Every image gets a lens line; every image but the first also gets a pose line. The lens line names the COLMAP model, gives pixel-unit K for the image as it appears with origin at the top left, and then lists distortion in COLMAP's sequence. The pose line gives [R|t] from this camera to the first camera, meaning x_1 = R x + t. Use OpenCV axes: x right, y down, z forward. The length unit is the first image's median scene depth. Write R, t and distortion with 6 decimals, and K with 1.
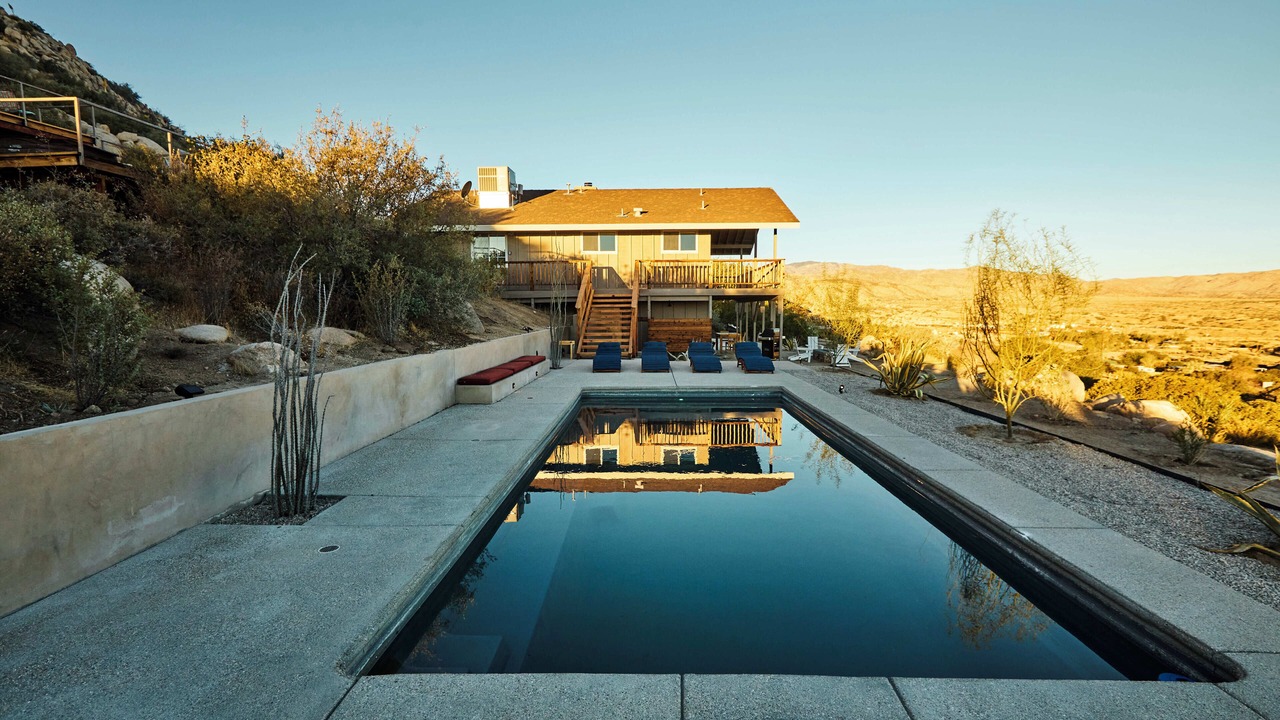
lens RADIAL K [[574.3, 0, 636.3], [0, 574.3, 364.2], [0, 0, 1]] dist [-0.003425, -0.000141]
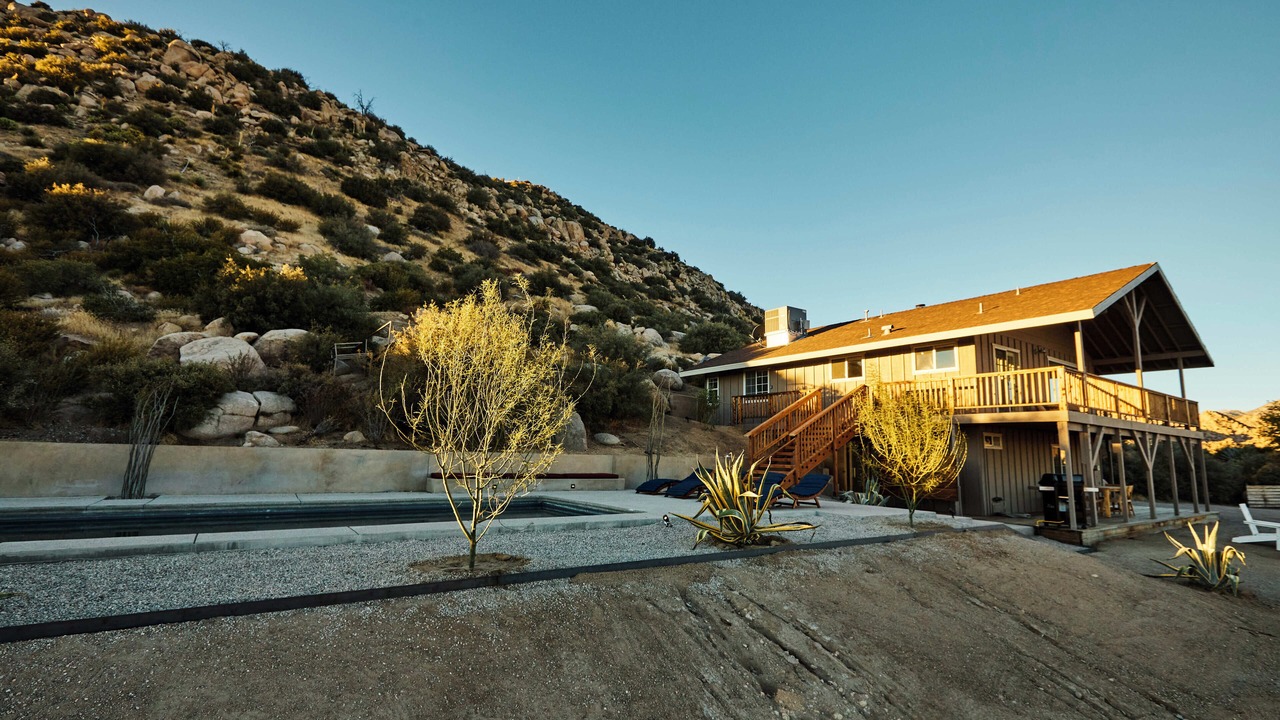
lens RADIAL K [[574.3, 0, 636.3], [0, 574.3, 364.2], [0, 0, 1]] dist [-0.003425, -0.000141]
pose [[0.606795, -0.103607, -0.788077, 0.467467], [-0.103044, 0.972848, -0.207239, 0.001639], [0.788151, 0.206958, 0.579644, 0.226020]]
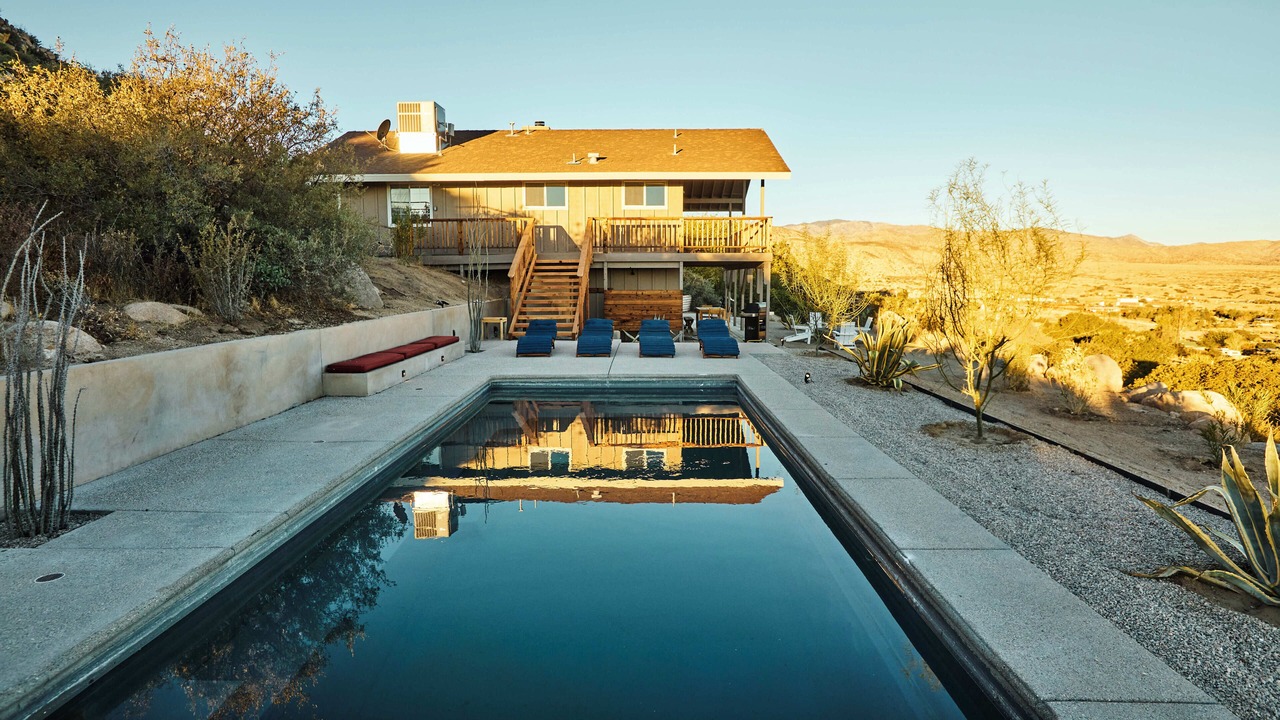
lens RADIAL K [[707.7, 0, 640.0], [0, 707.7, 360.0], [0, 0, 1]] dist [-0.053207, 0.040909]
pose [[0.999865, 0.000207, 0.016404, 0.054476], [-0.000549, 0.999783, 0.020801, -0.001310], [-0.016396, -0.020808, 0.999649, 0.001713]]
